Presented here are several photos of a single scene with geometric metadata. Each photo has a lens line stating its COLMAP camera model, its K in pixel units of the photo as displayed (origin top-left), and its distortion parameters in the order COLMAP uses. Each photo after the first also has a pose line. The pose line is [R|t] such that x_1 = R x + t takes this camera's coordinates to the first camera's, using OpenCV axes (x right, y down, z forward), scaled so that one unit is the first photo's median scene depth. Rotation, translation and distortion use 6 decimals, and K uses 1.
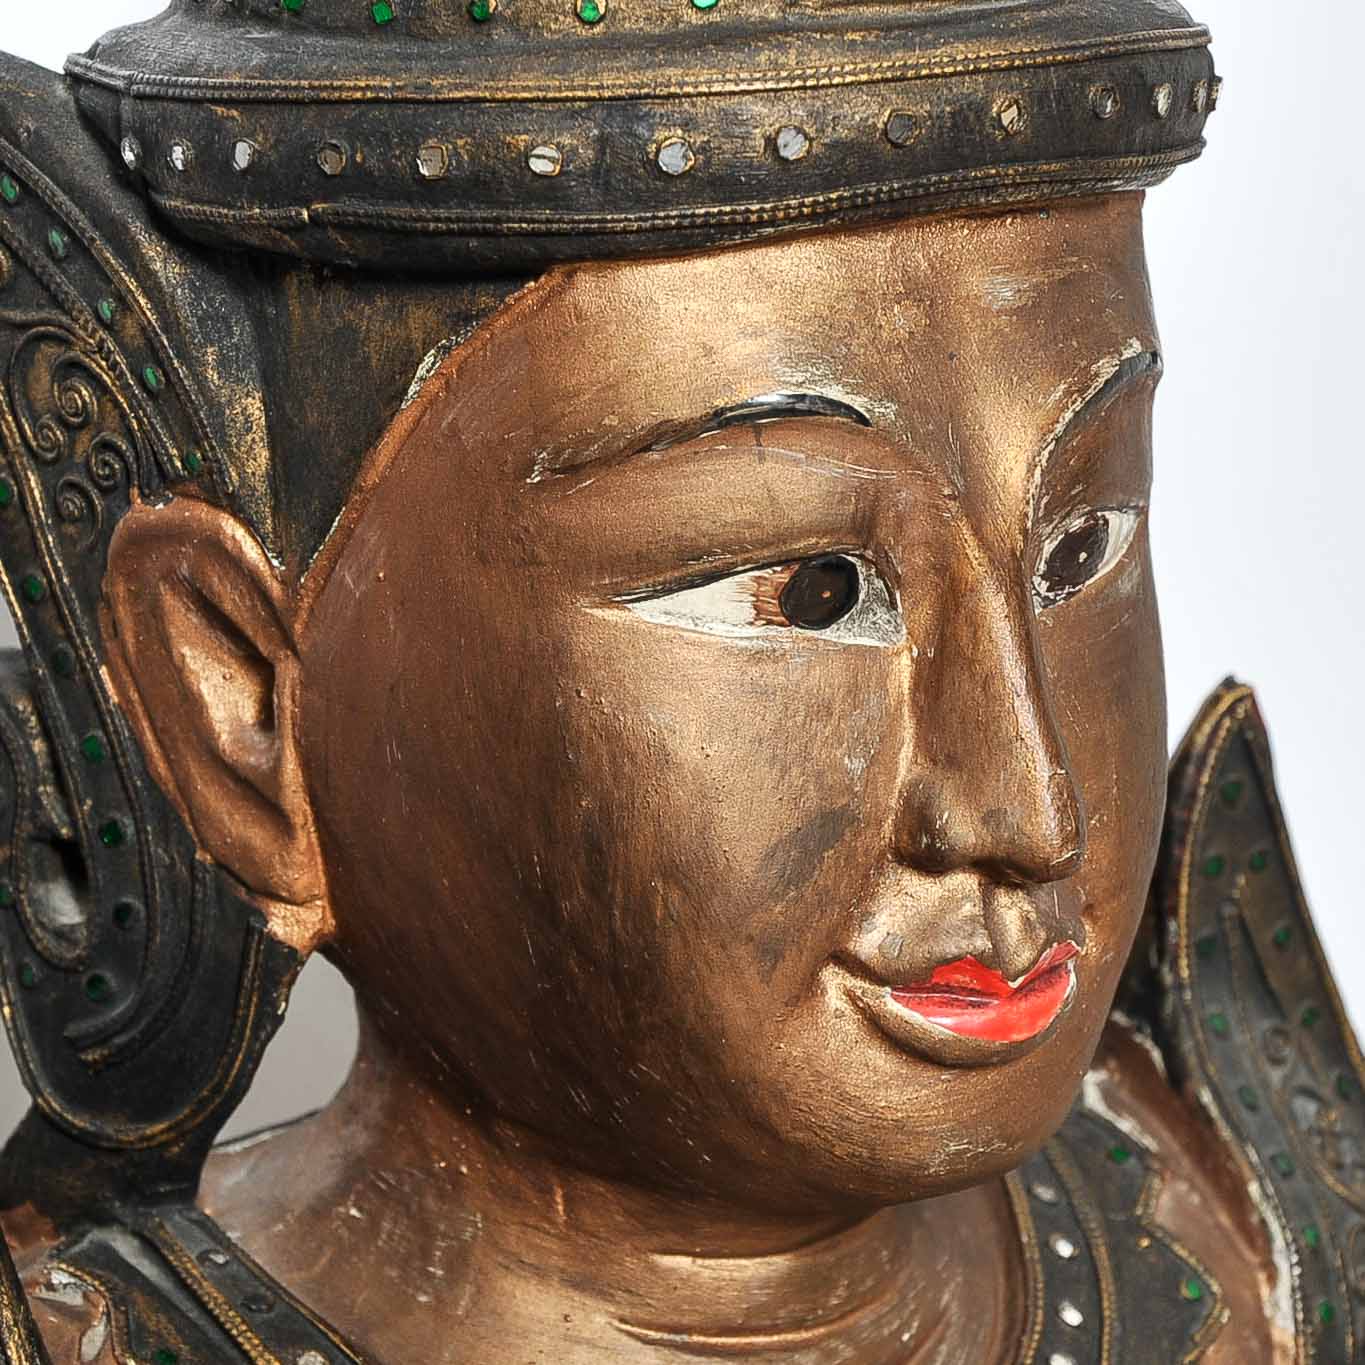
lens RADIAL K [[4991.4, 0, 682.5], [0, 4991.4, 682.5], [0, 0, 1]] dist [0.058576, 0.801430]
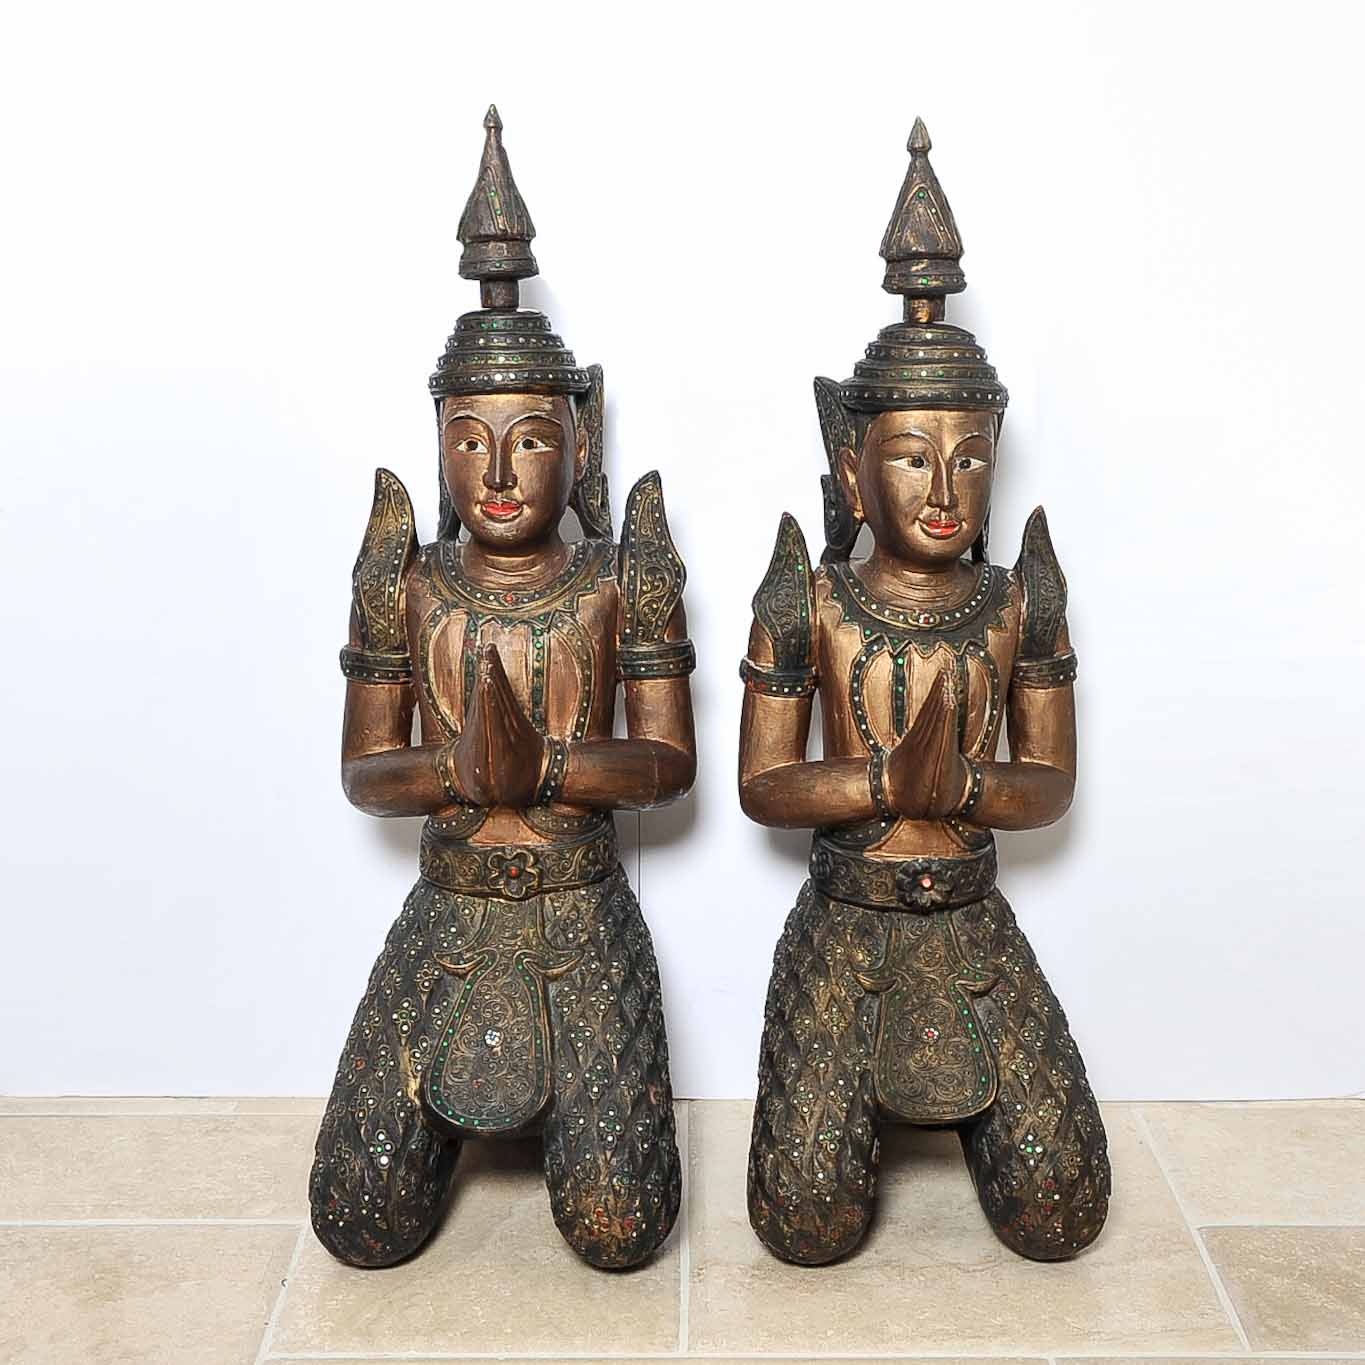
lens RADIAL K [[2129.7, 0, 682.5], [0, 2129.7, 682.5], [0, 0, 1]] dist [-0.010787, 0.007744]
pose [[0.885218, 0.125985, -0.447791, 1.065001], [-0.141055, 0.990002, -0.000310, 0.319808], [0.443275, 0.063438, 0.894138, -1.694971]]
